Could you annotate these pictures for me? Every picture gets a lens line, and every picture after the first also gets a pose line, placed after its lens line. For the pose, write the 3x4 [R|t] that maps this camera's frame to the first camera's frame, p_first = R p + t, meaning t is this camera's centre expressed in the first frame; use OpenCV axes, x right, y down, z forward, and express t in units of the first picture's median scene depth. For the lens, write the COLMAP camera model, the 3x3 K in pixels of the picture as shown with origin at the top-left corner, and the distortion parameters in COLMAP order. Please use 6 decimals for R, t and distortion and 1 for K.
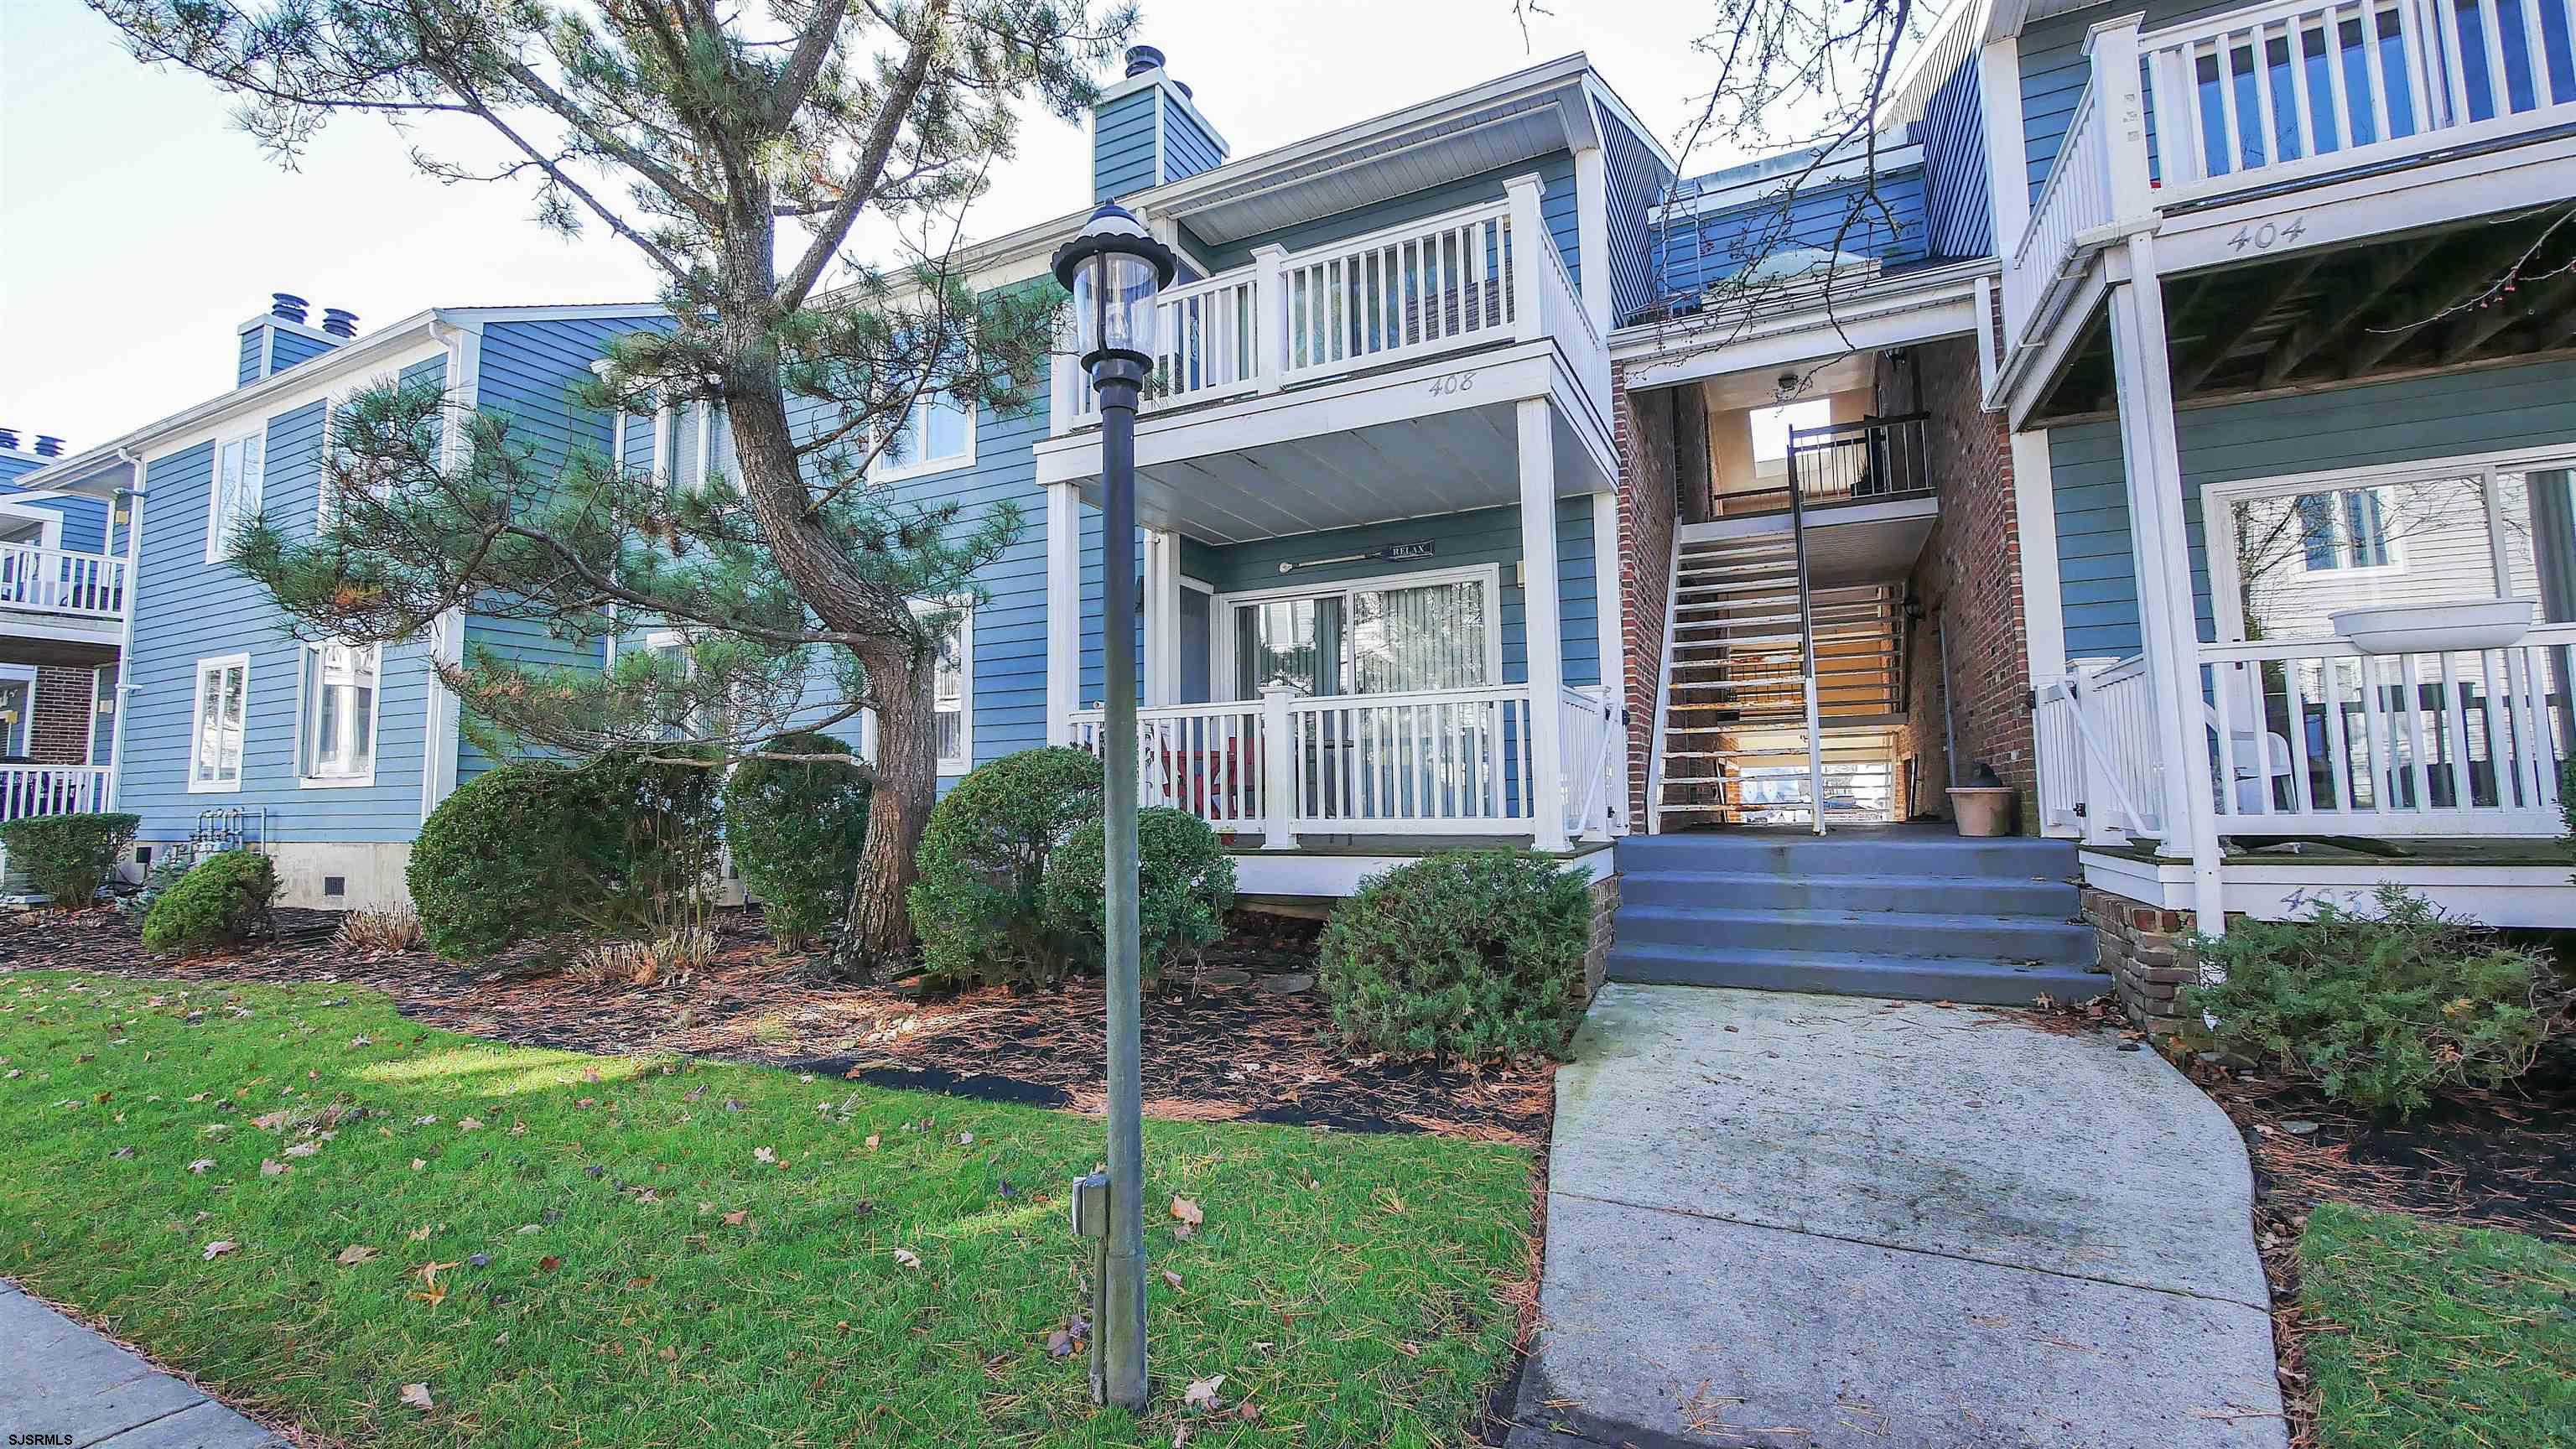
lens RADIAL K [[1060.3, 0, 1288.2], [0, 1060.3, 704.9], [0, 0, 1]] dist [-0.006251, 0.000726]
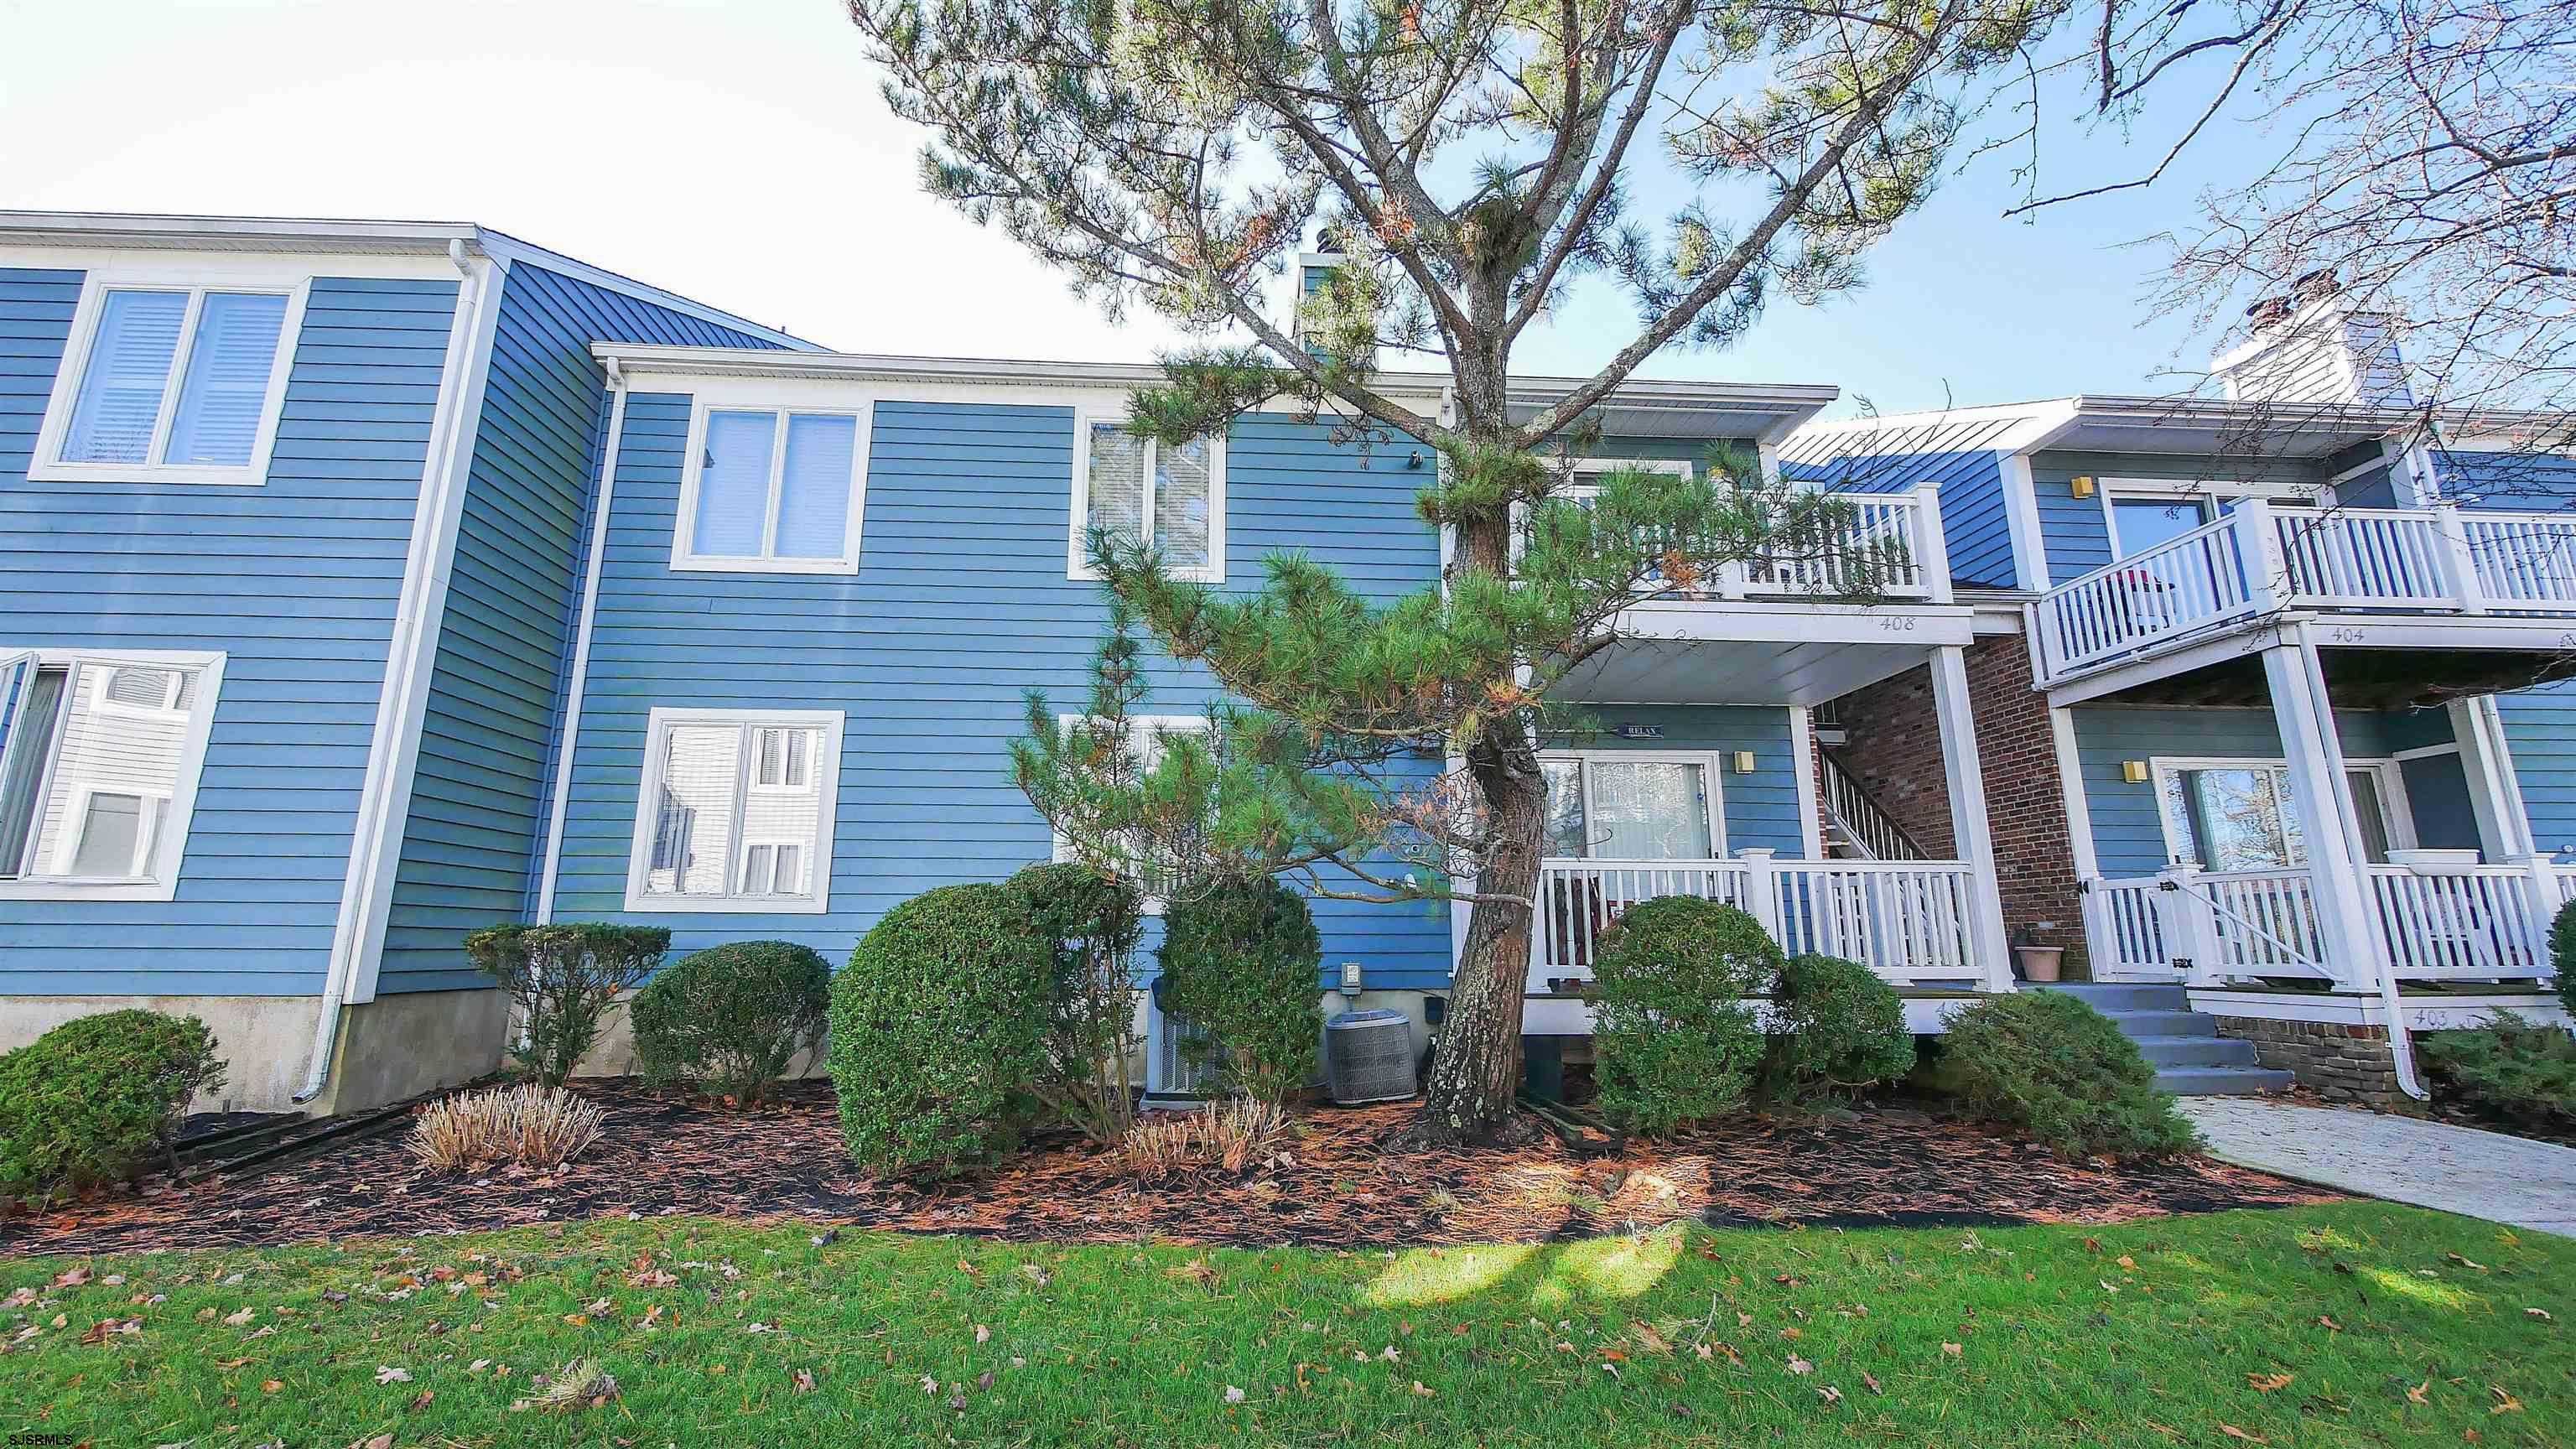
lens RADIAL K [[1060.3, 0, 1288.2], [0, 1060.3, 704.9], [0, 0, 1]] dist [-0.006251, 0.000726]
pose [[0.869195, 0.125547, 0.478265, -1.033970], [-0.058090, 0.986459, -0.153376, 0.035026], [-0.491045, 0.105531, 0.864719, 0.243919]]
